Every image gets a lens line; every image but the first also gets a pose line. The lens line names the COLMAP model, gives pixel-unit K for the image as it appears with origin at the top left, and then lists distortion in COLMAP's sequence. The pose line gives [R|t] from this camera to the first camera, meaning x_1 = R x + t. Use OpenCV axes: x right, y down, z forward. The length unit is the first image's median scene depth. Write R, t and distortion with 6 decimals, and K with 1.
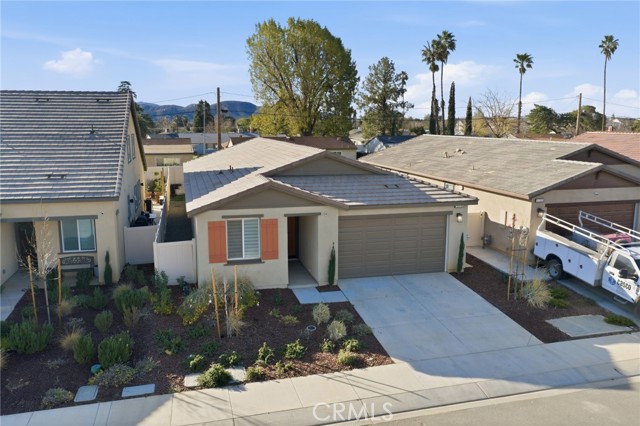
lens RADIAL K [[540.5, 0, 323.6], [0, 540.5, 211.2], [0, 0, 1]] dist [0.007181, 0.002047]
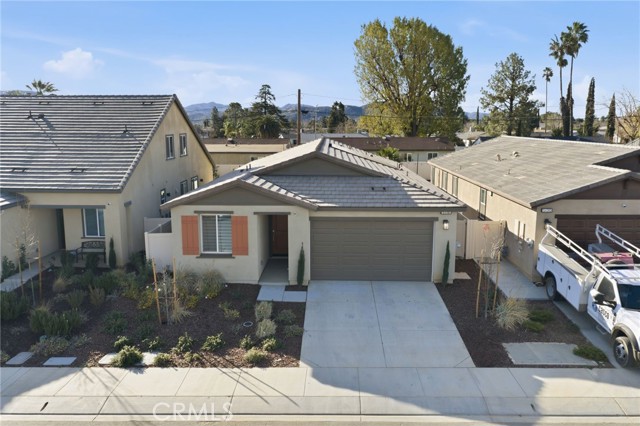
lens RADIAL K [[540.5, 0, 323.6], [0, 540.5, 211.2], [0, 0, 1]] dist [0.007181, 0.002047]
pose [[0.958996, 0.045013, -0.279821, 0.329532], [-0.045277, 0.998959, 0.005524, -0.007559], [0.279779, 0.007372, 0.960036, 0.048508]]
